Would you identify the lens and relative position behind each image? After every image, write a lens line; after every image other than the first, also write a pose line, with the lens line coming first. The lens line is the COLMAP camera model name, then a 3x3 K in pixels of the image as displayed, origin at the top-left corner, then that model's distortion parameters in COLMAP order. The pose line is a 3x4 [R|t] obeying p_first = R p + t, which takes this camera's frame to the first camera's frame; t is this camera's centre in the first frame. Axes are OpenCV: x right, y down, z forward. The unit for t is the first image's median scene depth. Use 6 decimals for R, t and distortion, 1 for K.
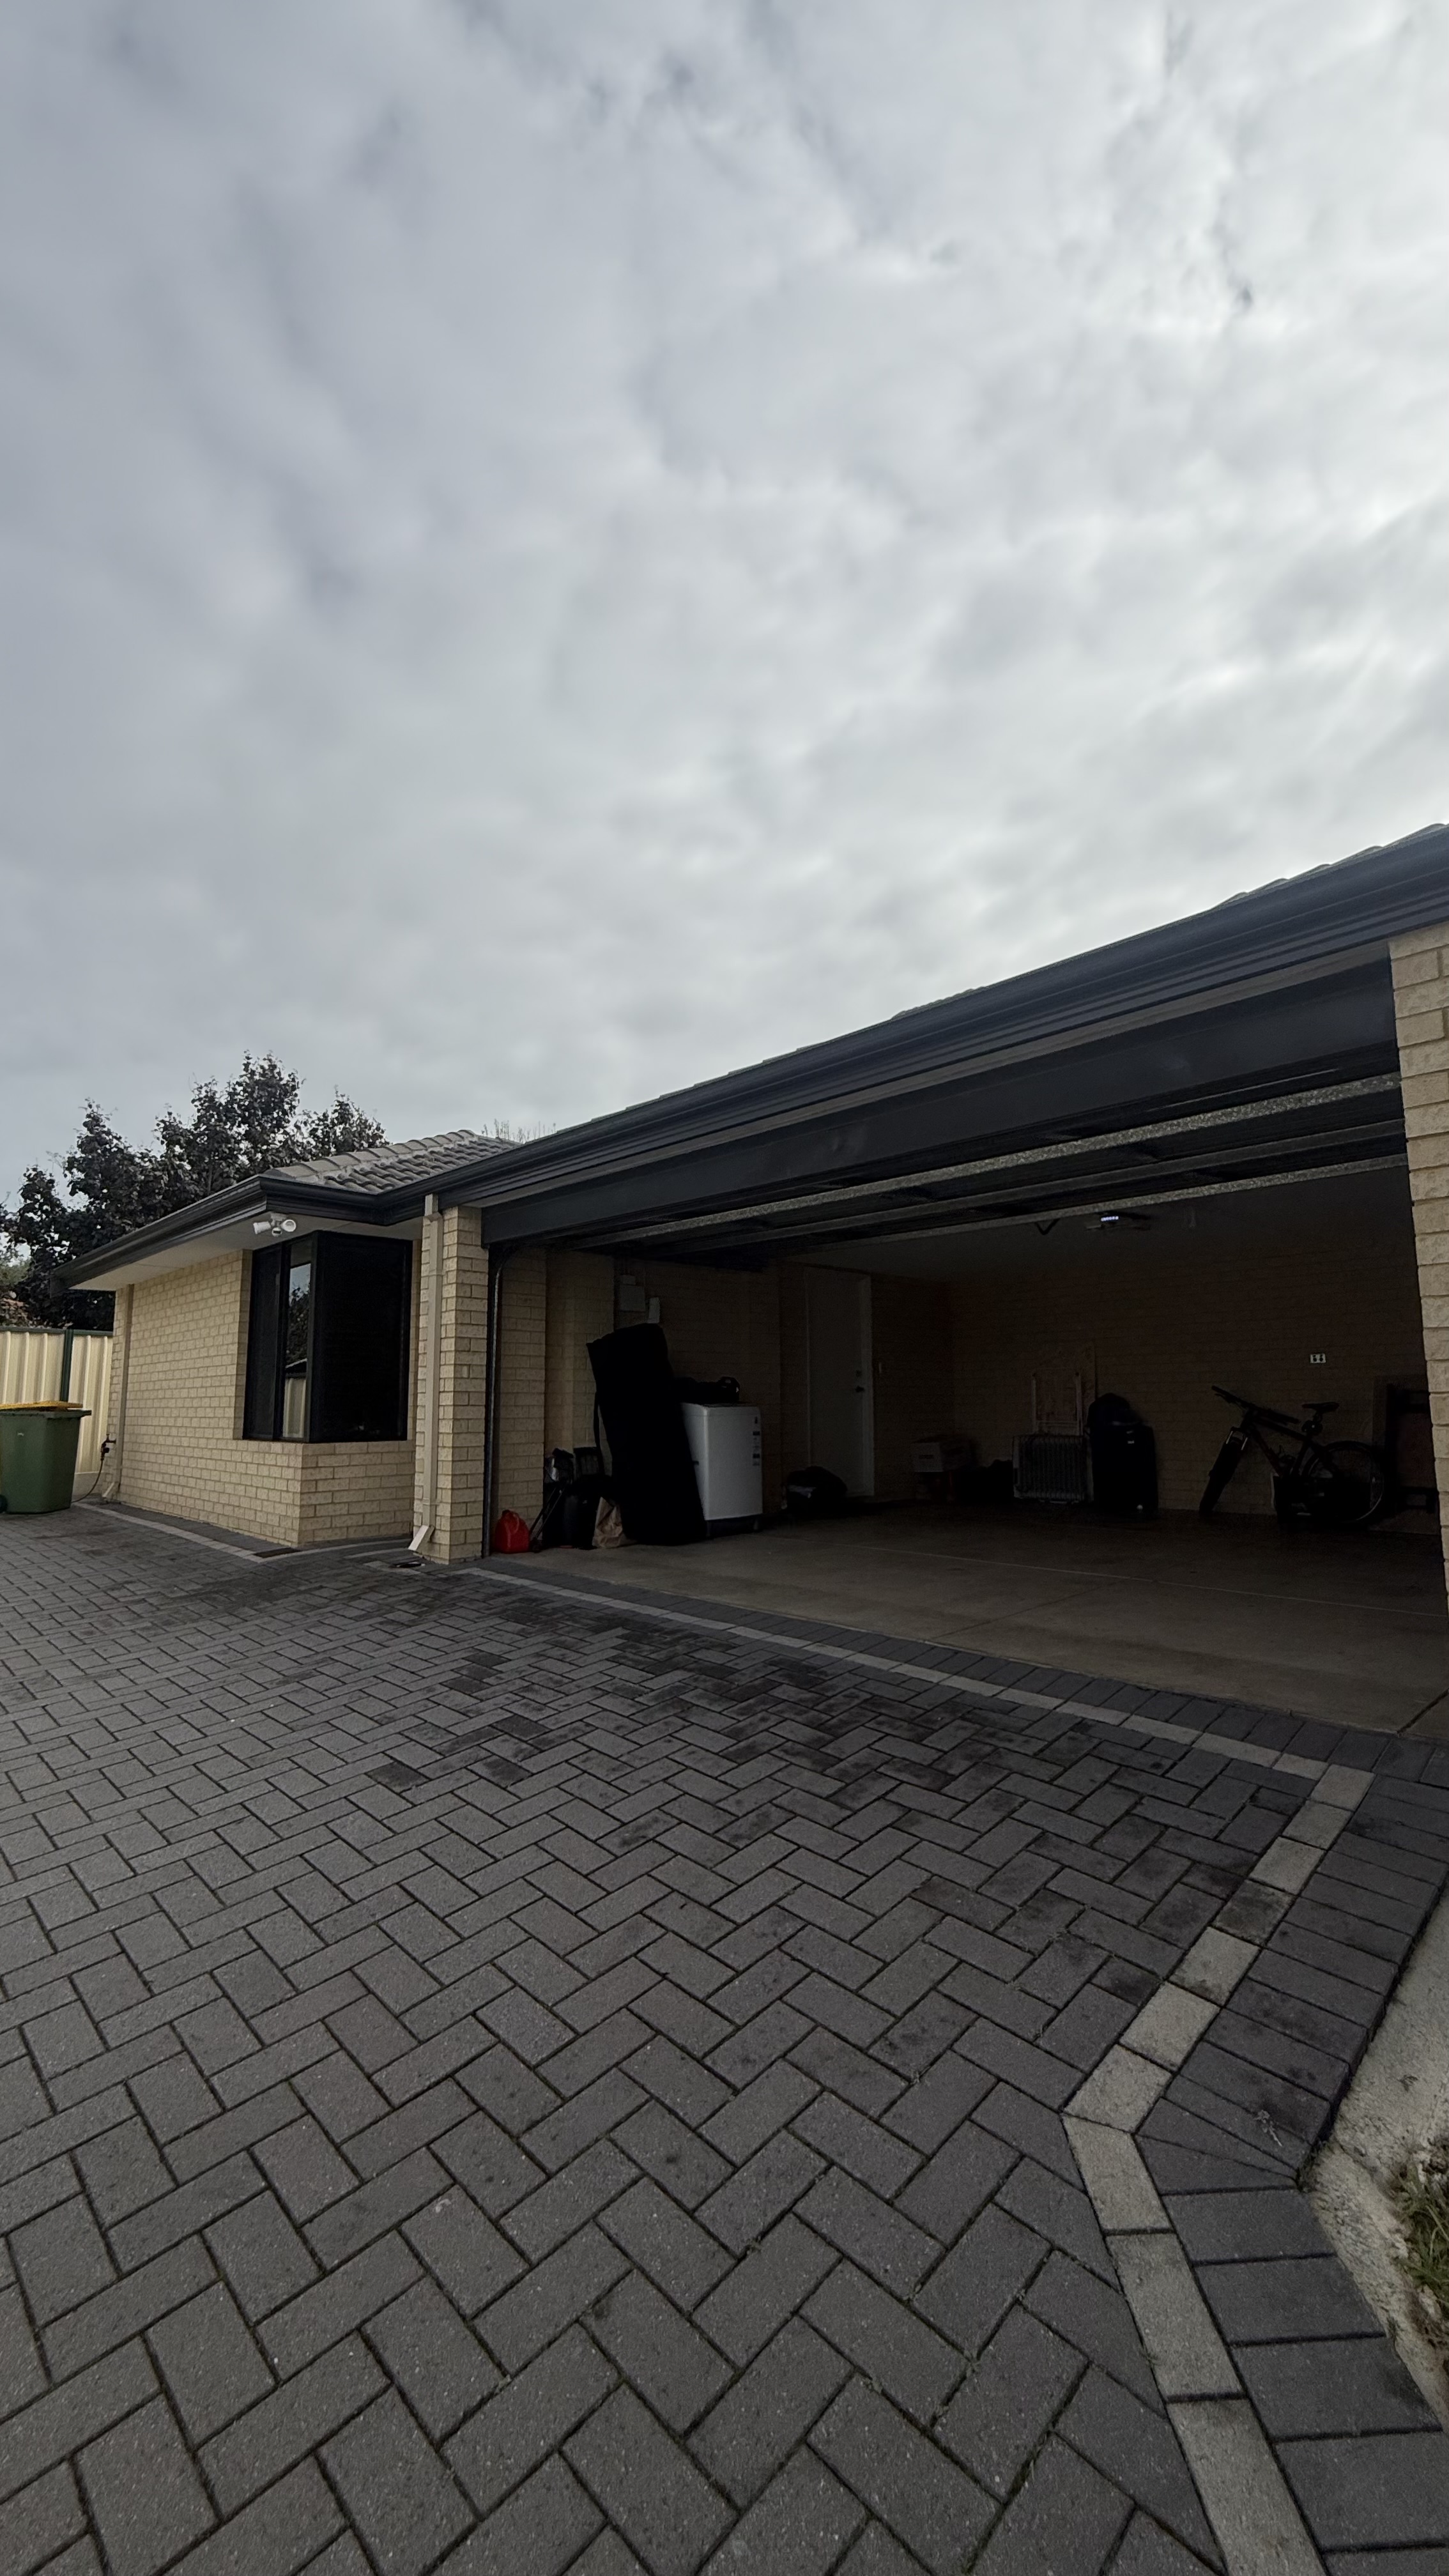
lens RADIAL K [[1033.1, 0, 719.6], [0, 1033.1, 1272.2], [0, 0, 1]] dist [-0.001175, 0.000284]
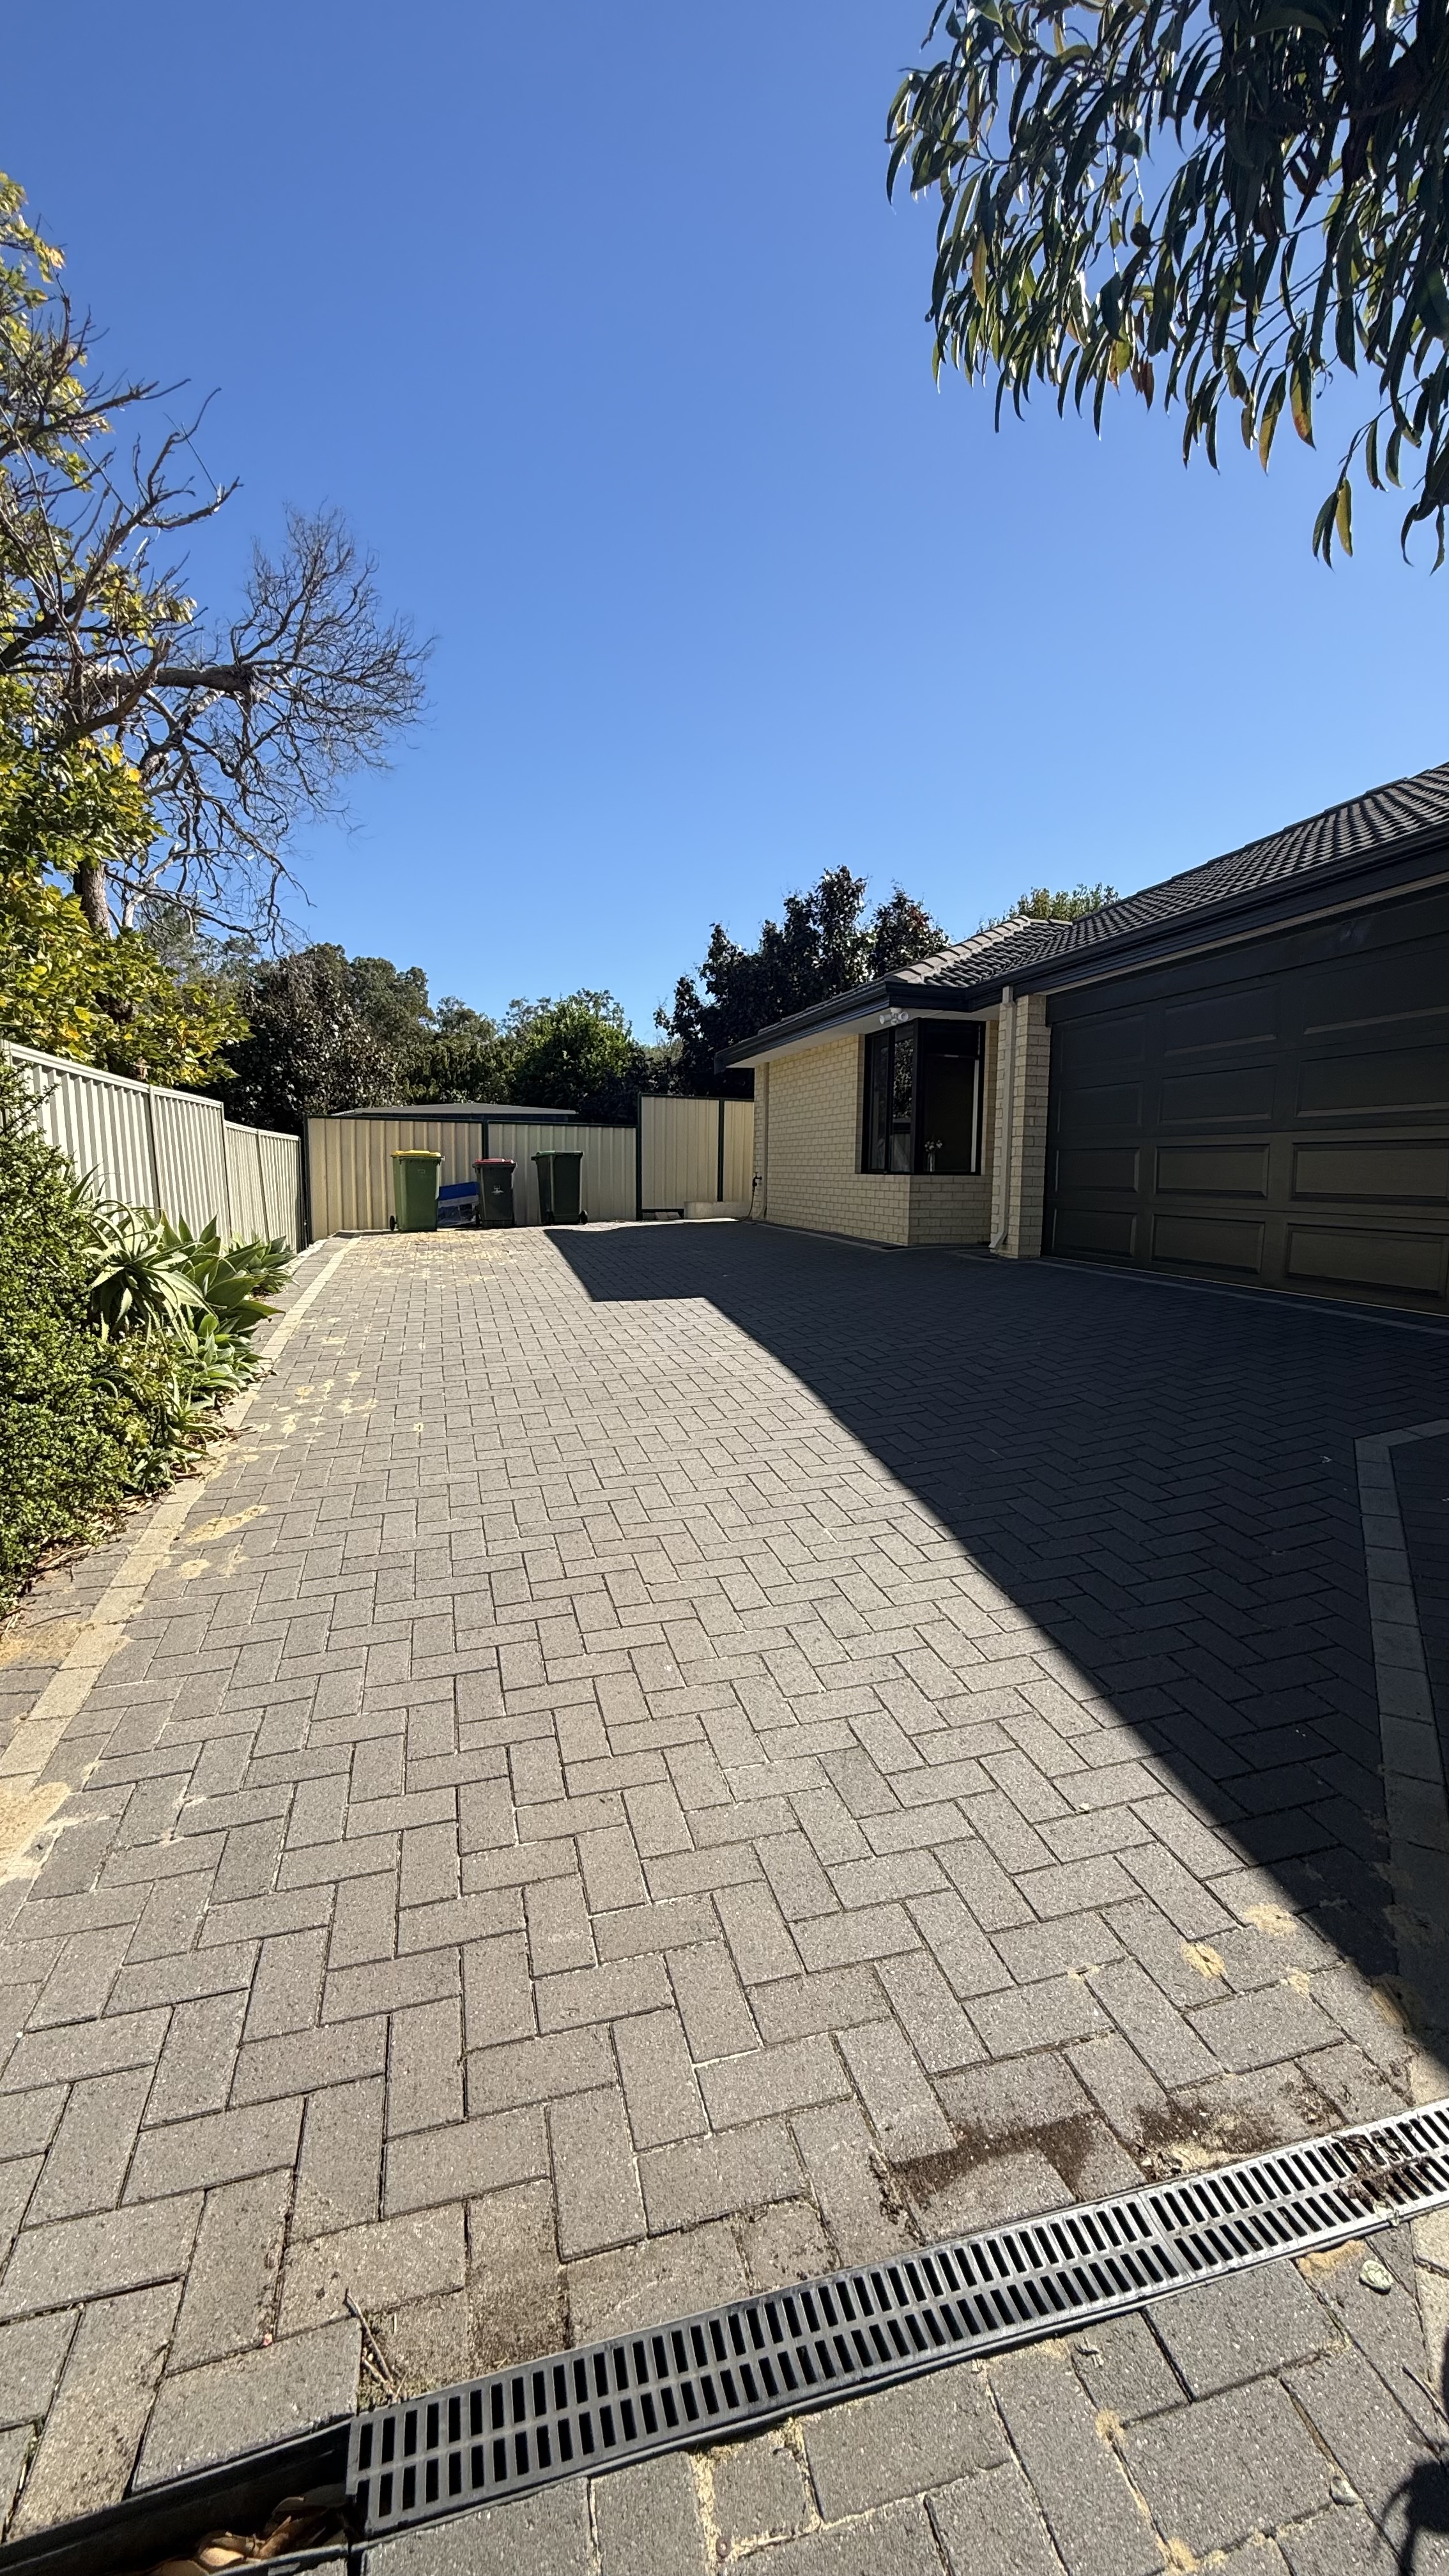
lens RADIAL K [[1033.1, 0, 729.1], [0, 1033.1, 1279.2], [0, 0, 1]] dist [-0.001175, 0.000284]
pose [[0.887566, 0.067711, -0.455678, 0.030056], [0.035683, 0.976063, 0.214539, -0.006008], [0.459297, -0.206677, 0.863904, -0.368980]]
